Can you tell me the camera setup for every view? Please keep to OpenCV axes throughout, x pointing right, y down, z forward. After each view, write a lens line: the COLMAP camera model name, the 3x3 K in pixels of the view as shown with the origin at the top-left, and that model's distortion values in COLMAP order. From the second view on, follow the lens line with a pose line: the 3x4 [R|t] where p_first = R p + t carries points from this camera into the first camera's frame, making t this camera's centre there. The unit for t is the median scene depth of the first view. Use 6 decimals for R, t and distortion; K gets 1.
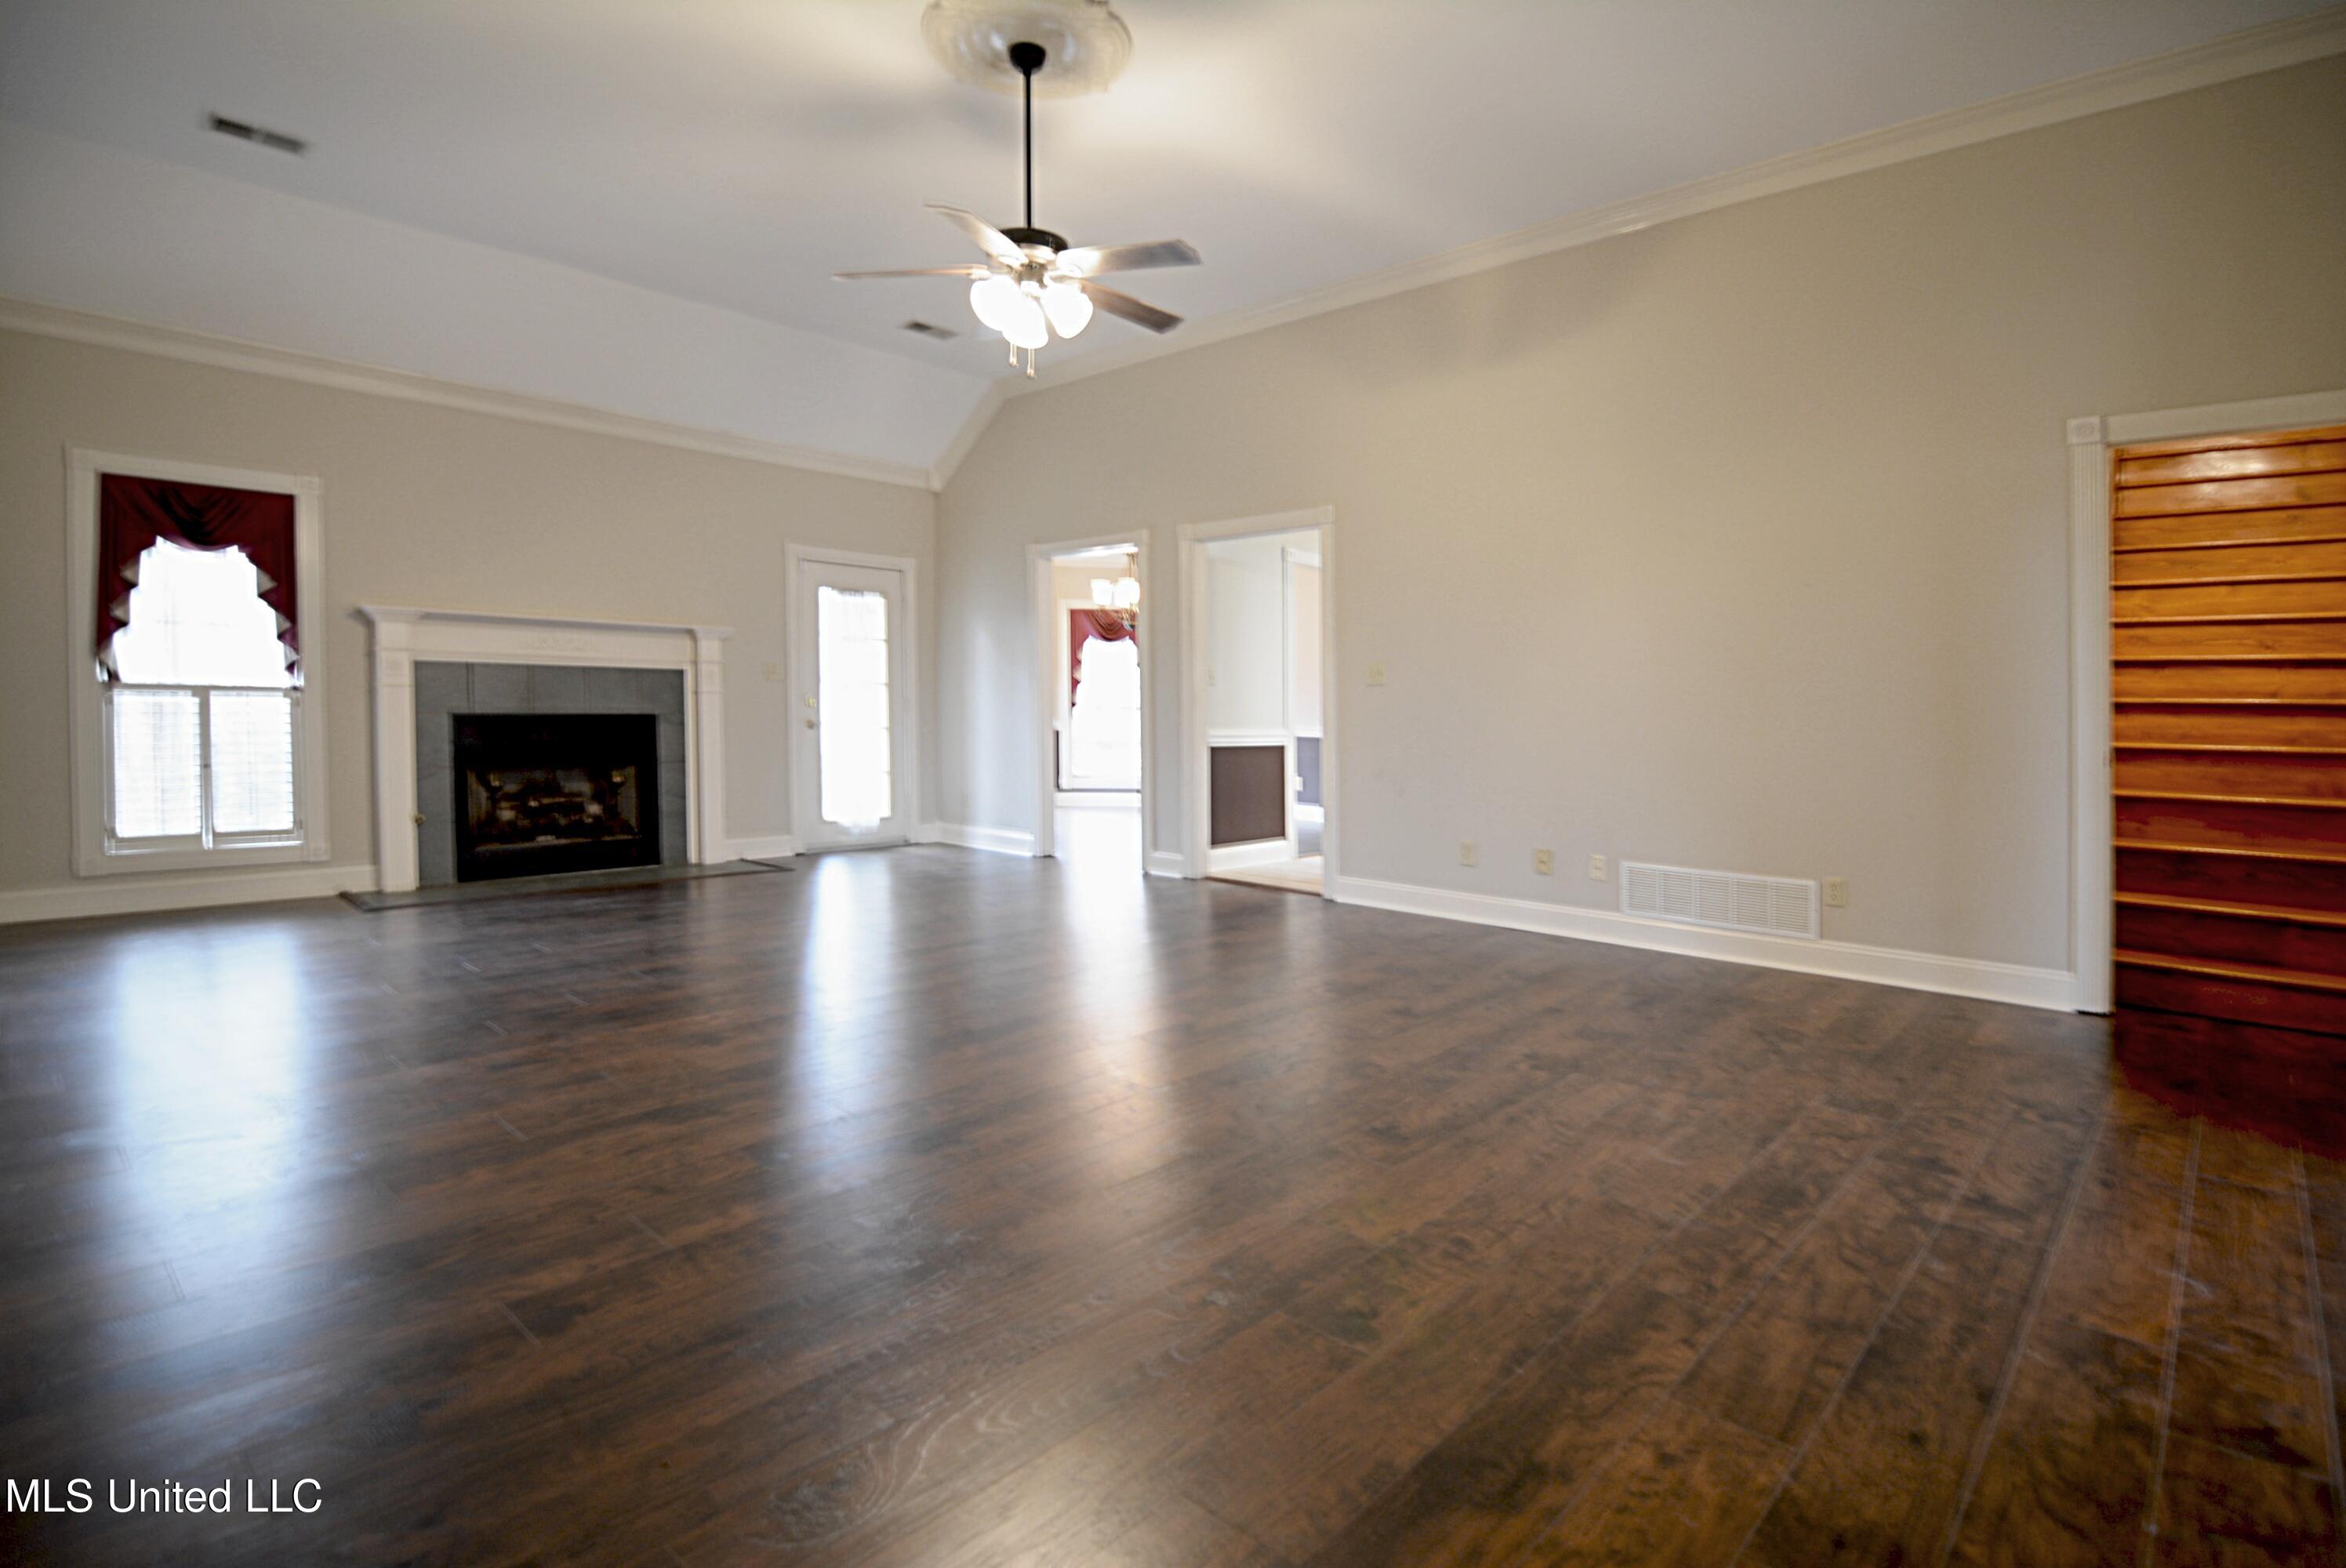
lens RADIAL K [[1158.1, 0, 1190.6], [0, 1158.1, 720.9], [0, 0, 1]] dist [-0.000343, -0.014212]
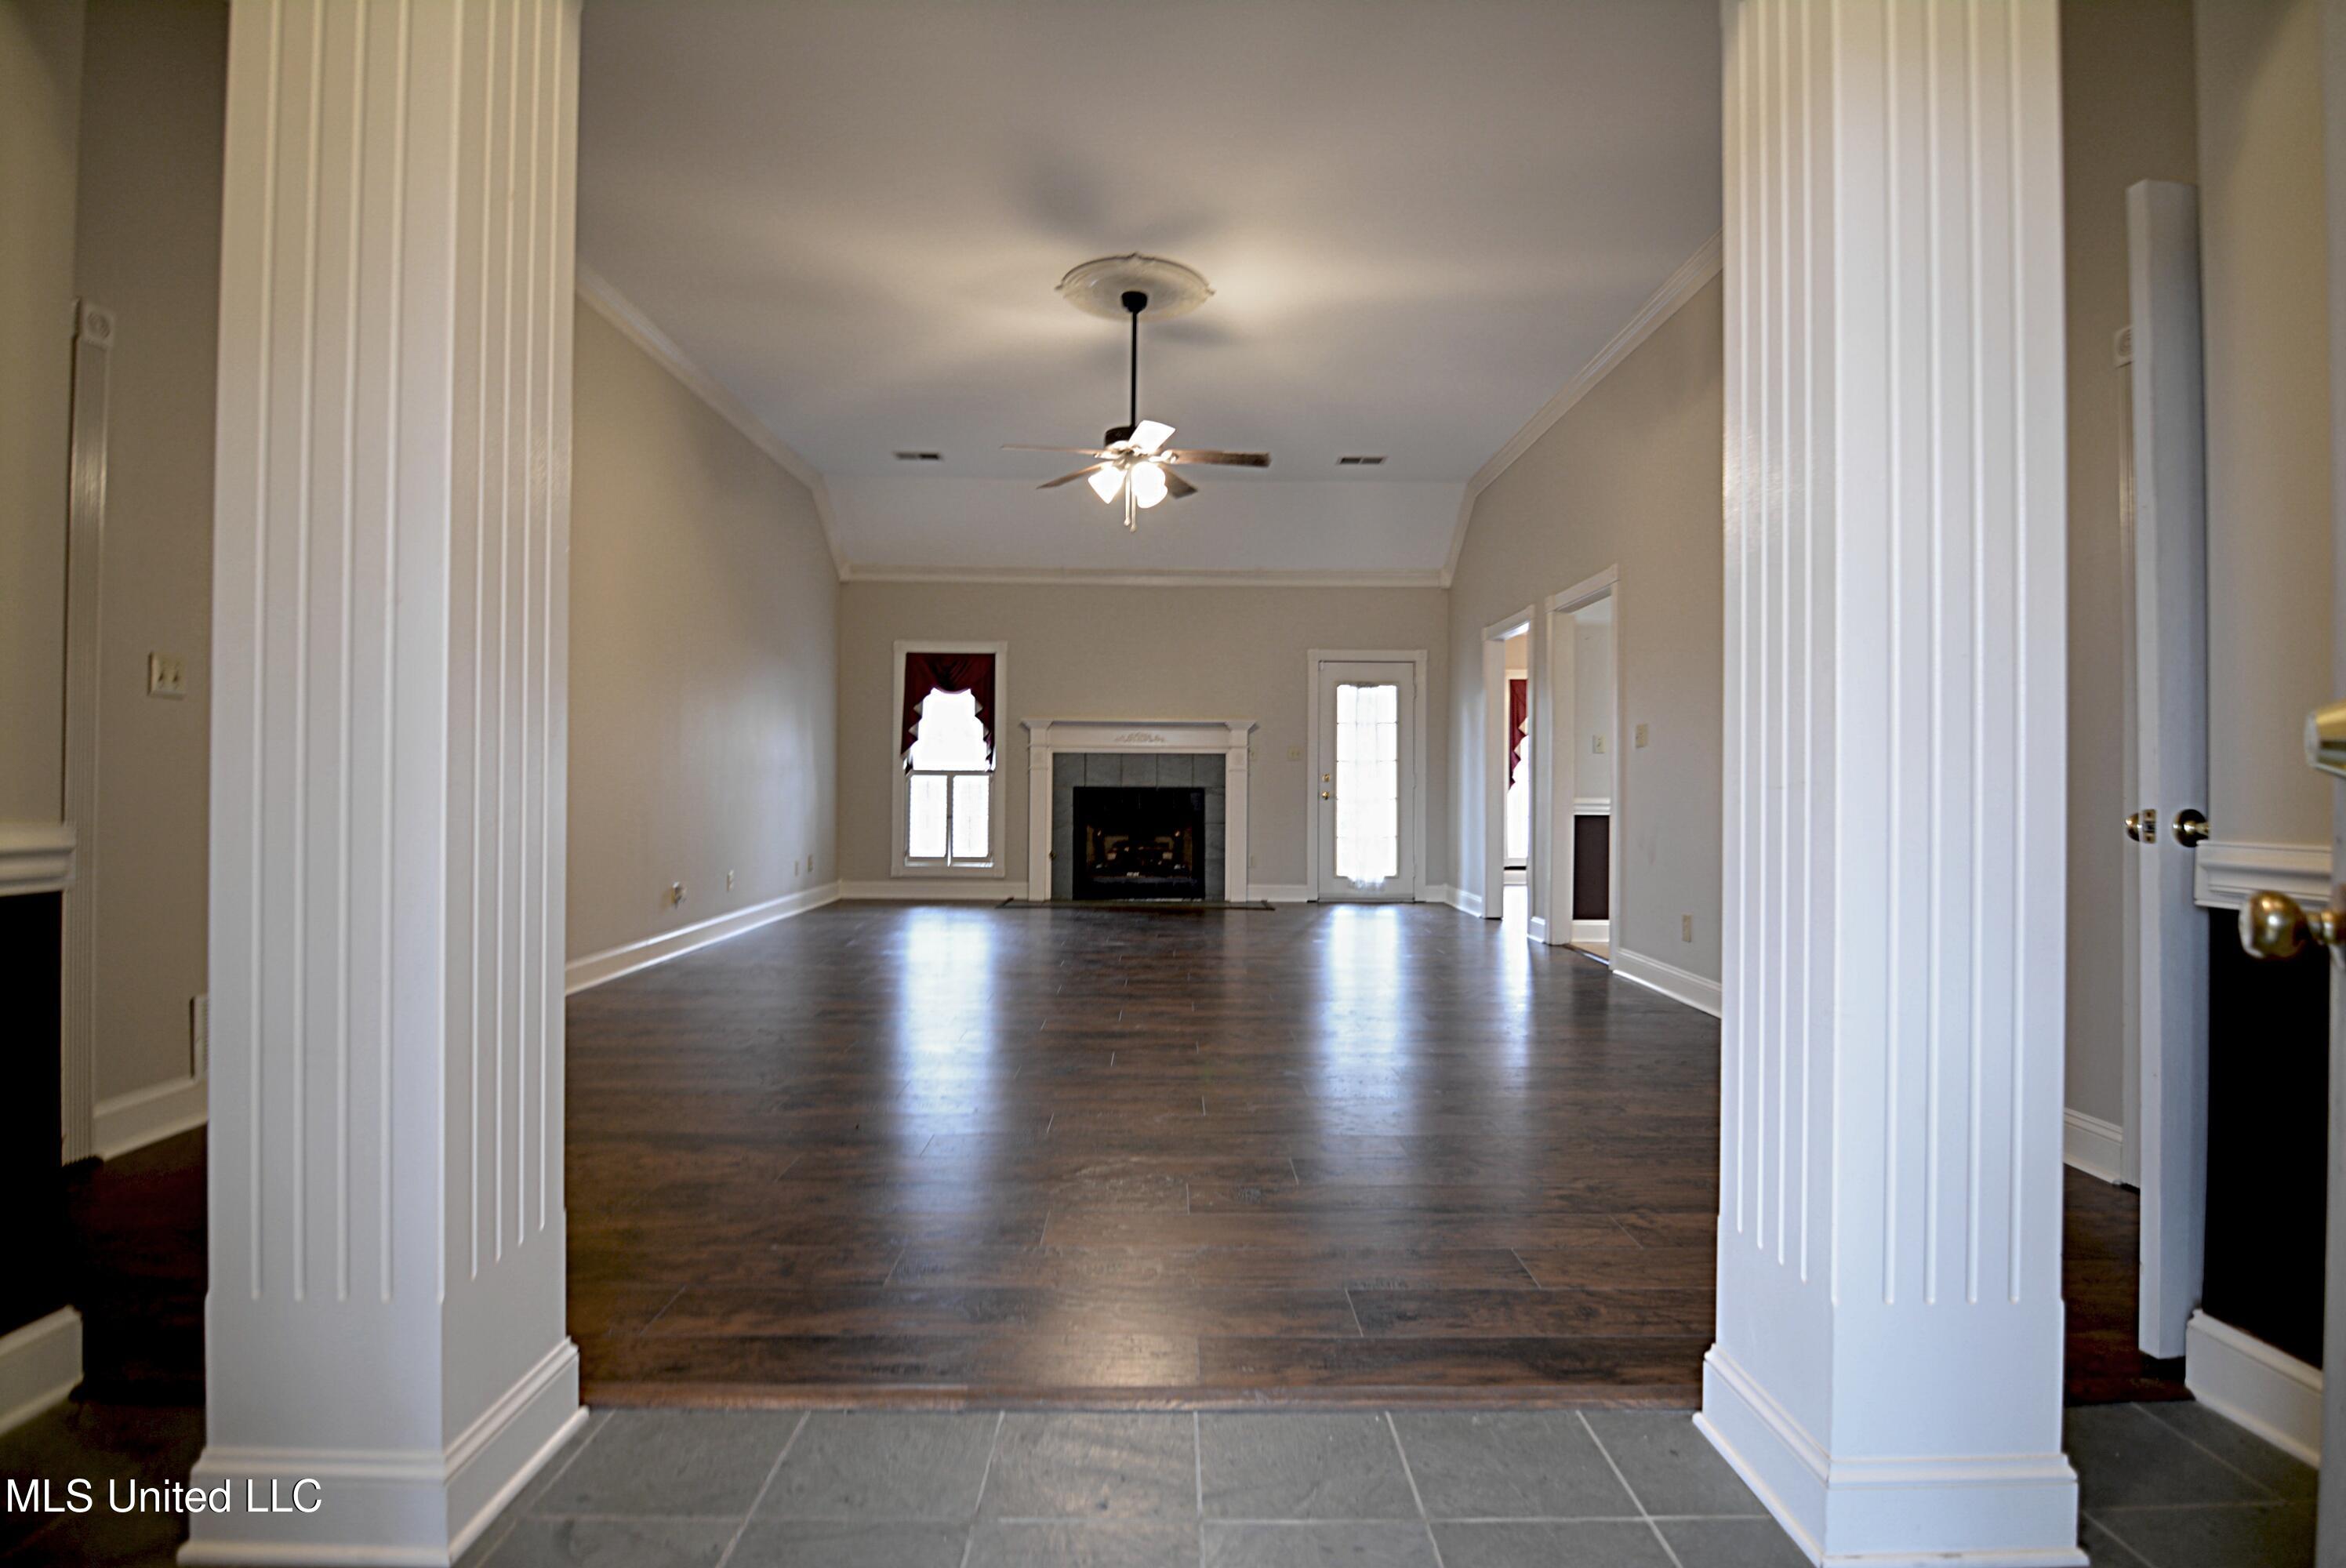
lens RADIAL K [[1169.7, 0, 1173.0], [0, 1169.7, 784.0], [0, 0, 1]] dist [-0.001797, -0.000263]
pose [[0.670543, -0.010658, -0.741794, 0.602235], [-0.005382, 0.999801, -0.019230, 0.019115], [0.741851, 0.016887, 0.670352, 0.070745]]
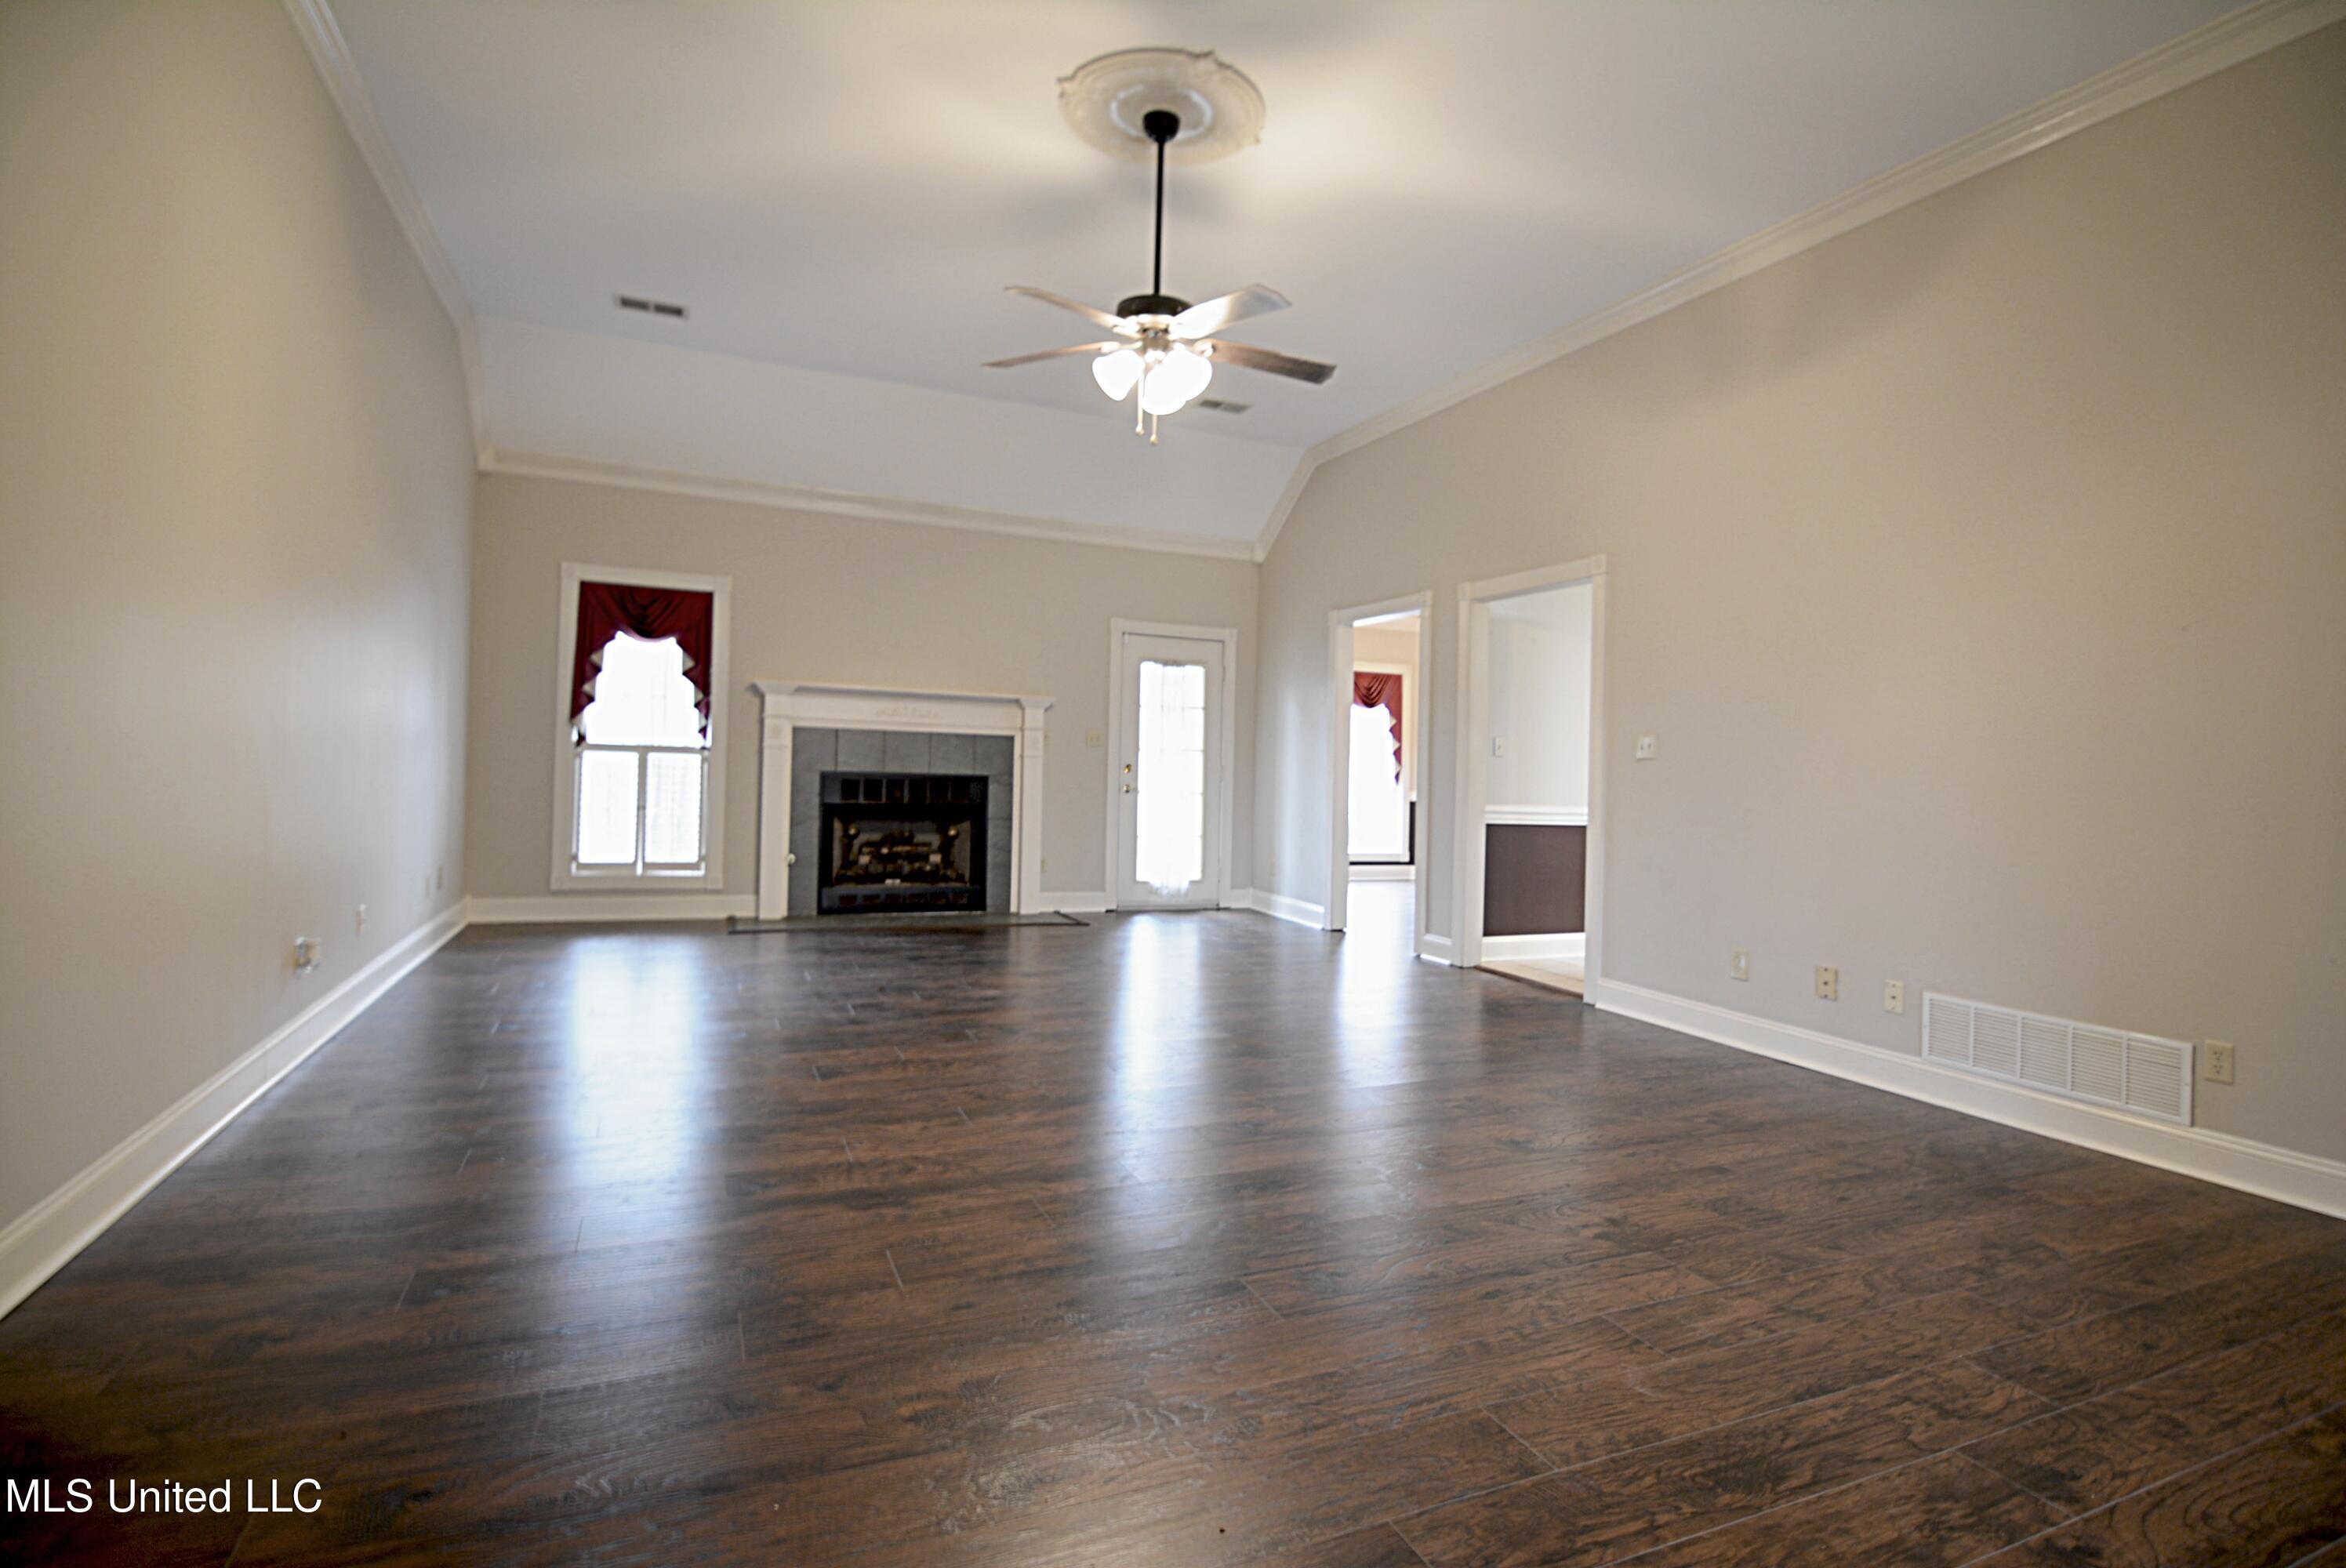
lens RADIAL K [[1155.9, 0, 1194.3], [0, 1155.9, 757.2], [0, 0, 1]] dist [-0.001738, -0.013476]
pose [[0.914143, 0.014703, -0.405125, 0.194567], [-0.025965, 0.999414, -0.022316, -0.004751], [0.404559, 0.030919, 0.913989, 0.075698]]
